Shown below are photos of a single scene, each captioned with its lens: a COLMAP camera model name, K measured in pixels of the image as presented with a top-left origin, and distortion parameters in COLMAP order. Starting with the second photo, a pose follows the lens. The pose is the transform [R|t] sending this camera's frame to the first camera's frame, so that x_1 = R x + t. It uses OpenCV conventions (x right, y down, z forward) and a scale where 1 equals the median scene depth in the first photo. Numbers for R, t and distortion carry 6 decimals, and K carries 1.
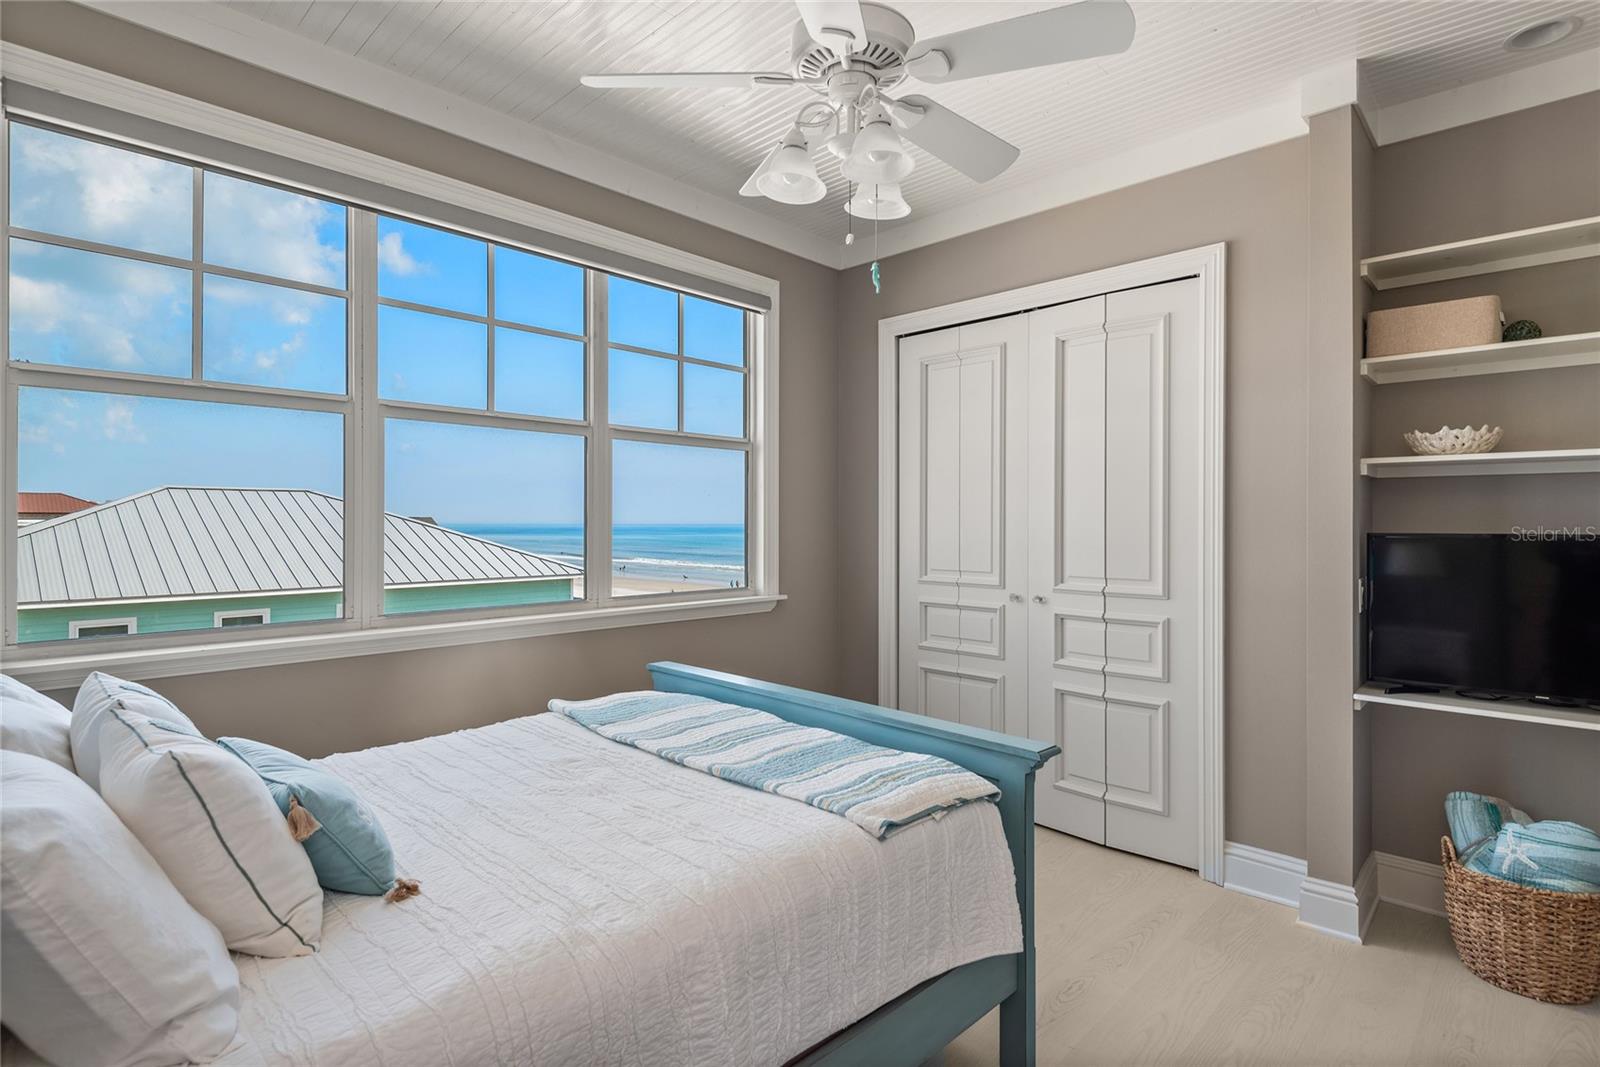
lens RADIAL K [[799.8, 0, 810.9], [0, 799.8, 527.1], [0, 0, 1]] dist [-0.000237, -0.007541]
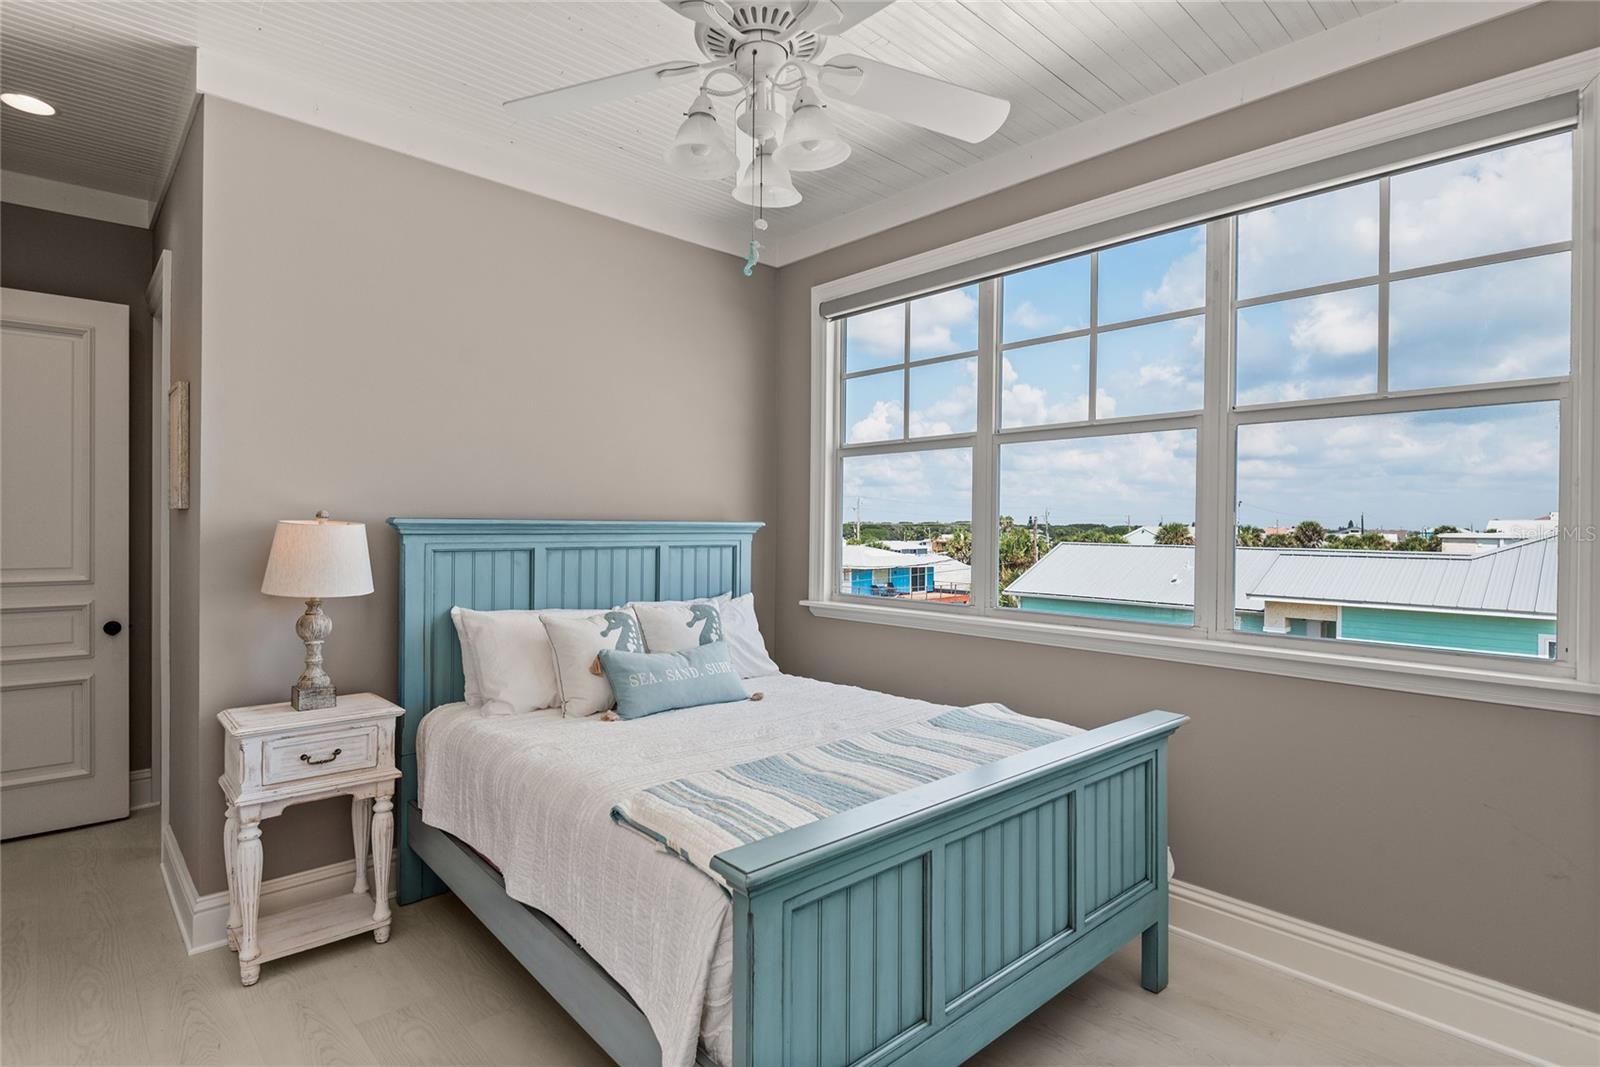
lens RADIAL K [[799.8, 0, 810.9], [0, 799.8, 527.1], [0, 0, 1]] dist [-0.000237, -0.007541]
pose [[-0.057269, -0.003018, -0.998354, 0.879536], [-0.012261, 0.999922, -0.002320, -0.006510], [0.998283, 0.012108, -0.057302, 1.004765]]
